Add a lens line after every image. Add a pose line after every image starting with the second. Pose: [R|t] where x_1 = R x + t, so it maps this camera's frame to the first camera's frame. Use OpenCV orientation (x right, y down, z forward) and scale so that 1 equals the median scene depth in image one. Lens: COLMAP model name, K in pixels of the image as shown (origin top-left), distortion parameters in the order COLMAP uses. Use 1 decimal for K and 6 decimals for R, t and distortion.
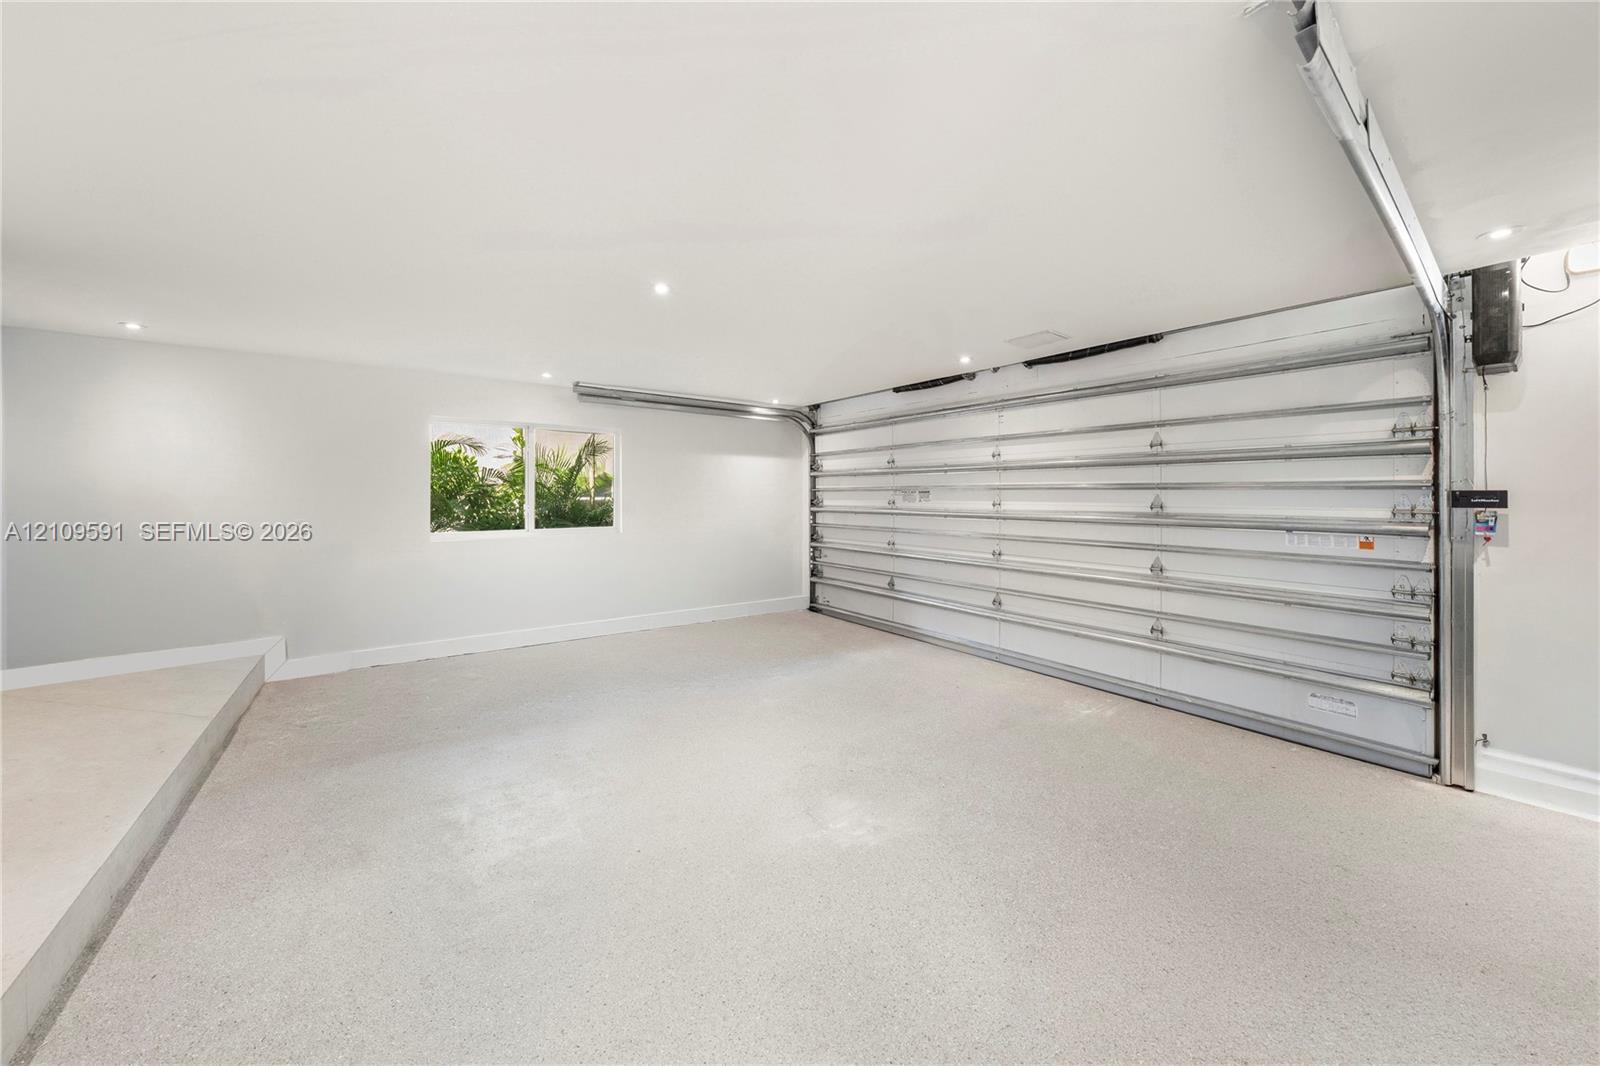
lens RADIAL K [[554.4, 0, 791.1], [0, 554.4, 492.5], [0, 0, 1]] dist [-0.002082, -0.000174]
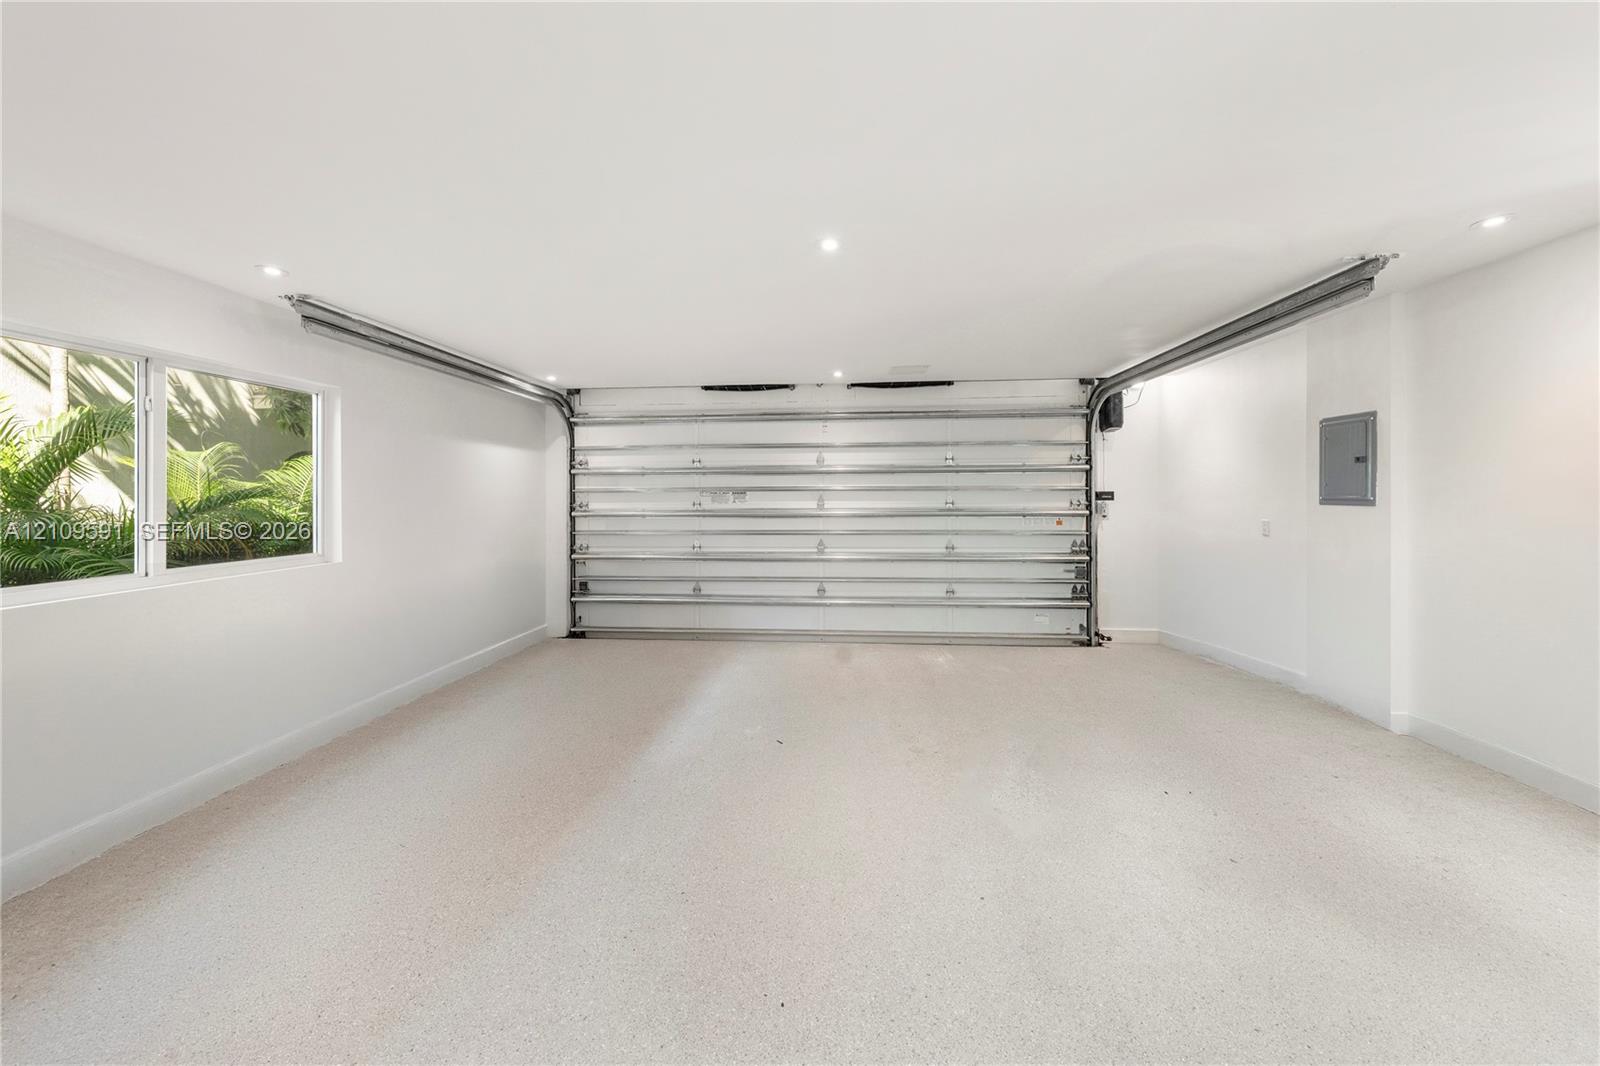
lens RADIAL K [[554.4, 0, 799.8], [0, 554.4, 494.5], [0, 0, 1]] dist [-0.002082, -0.000174]
pose [[0.661716, -0.003119, 0.749748, -0.472667], [0.002273, 0.999995, 0.002153, -0.000227], [-0.749751, 0.000280, 0.661720, 0.264472]]
